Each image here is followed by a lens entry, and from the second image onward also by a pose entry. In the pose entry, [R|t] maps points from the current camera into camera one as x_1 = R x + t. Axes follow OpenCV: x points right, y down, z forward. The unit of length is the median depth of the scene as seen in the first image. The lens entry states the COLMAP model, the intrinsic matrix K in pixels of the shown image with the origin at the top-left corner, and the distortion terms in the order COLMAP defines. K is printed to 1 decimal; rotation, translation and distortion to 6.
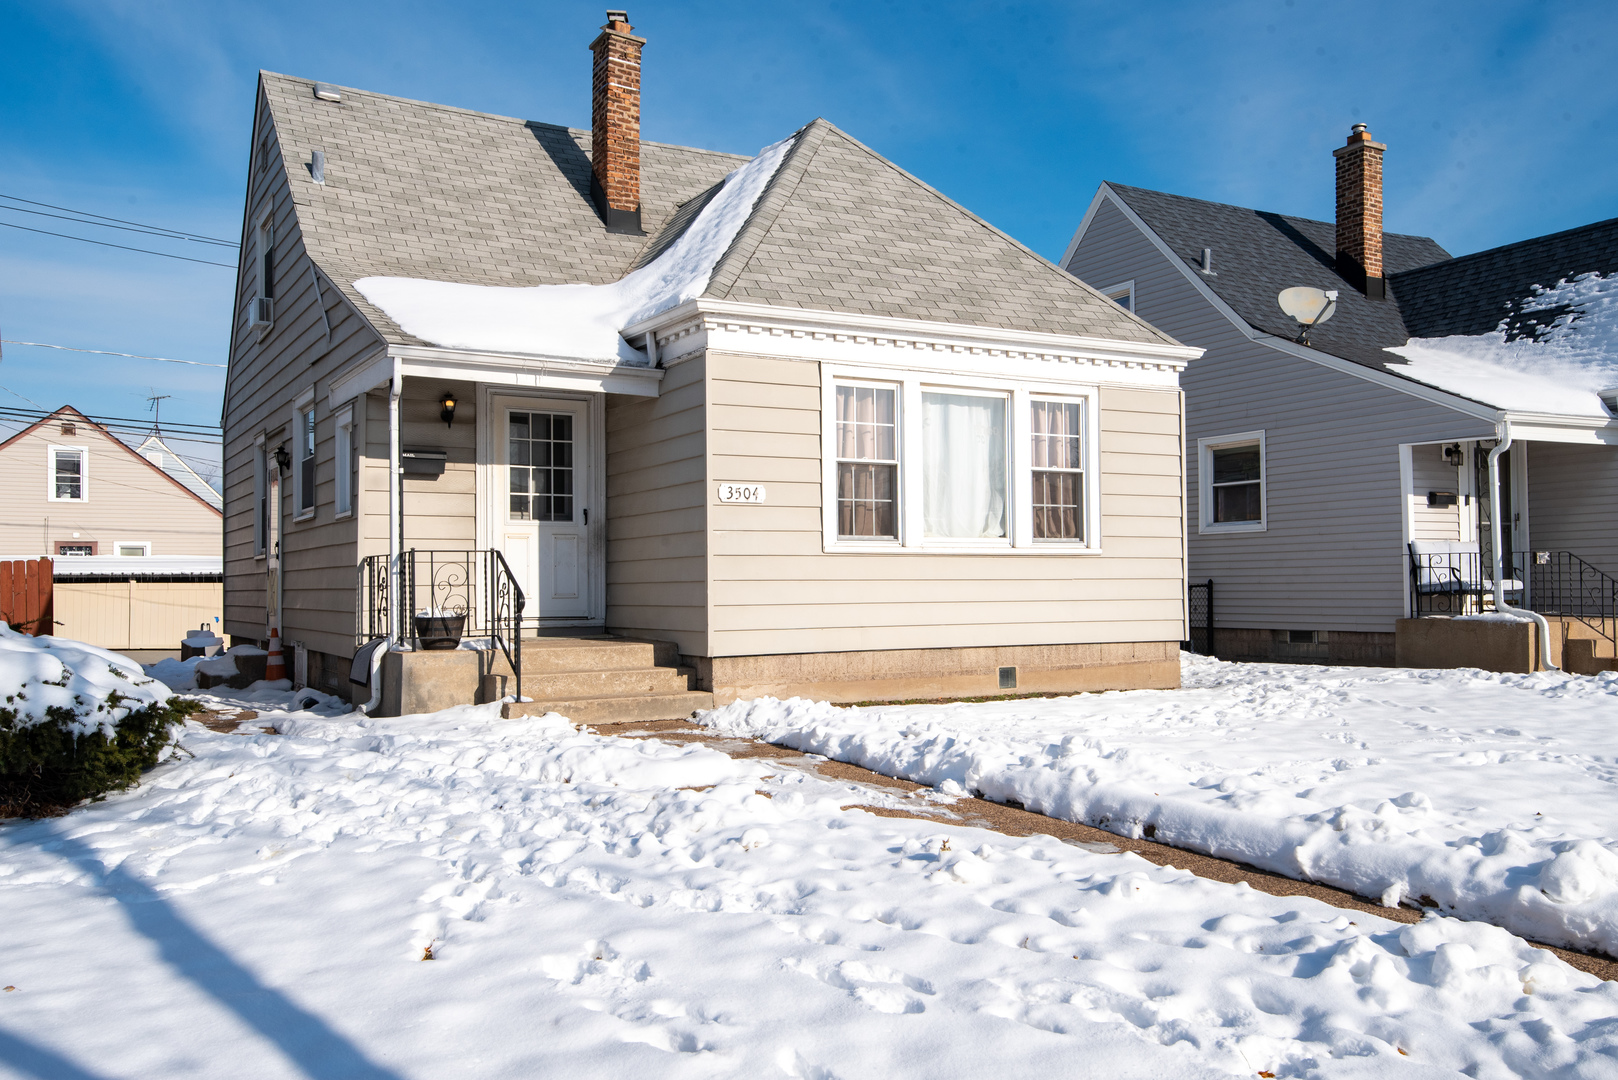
lens RADIAL K [[1362.2, 0, 808.0], [0, 1362.2, 549.5], [0, 0, 1]] dist [0.035707, 0.025972]
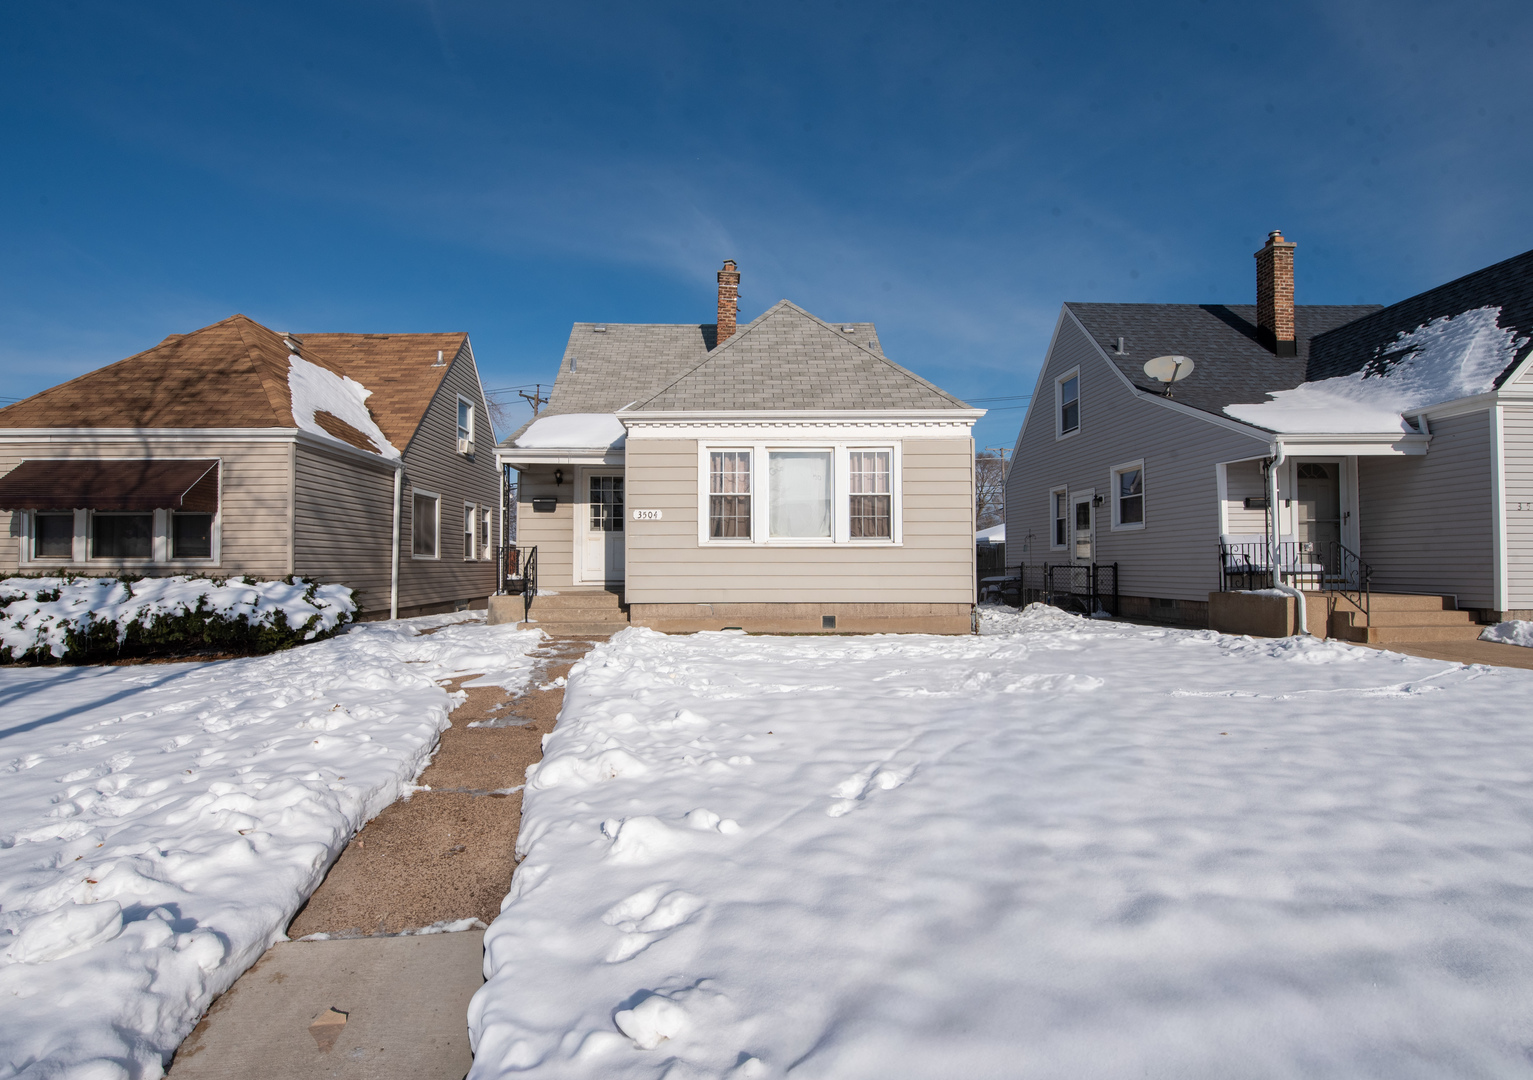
lens RADIAL K [[722.4, 0, 765.4], [0, 722.4, 547.8], [0, 0, 1]] dist [-0.012564, -0.002258]
pose [[0.869810, -0.004917, -0.493363, 0.425489], [0.007770, 0.999963, 0.003732, 0.000523], [0.493326, -0.007080, 0.869816, 0.173287]]
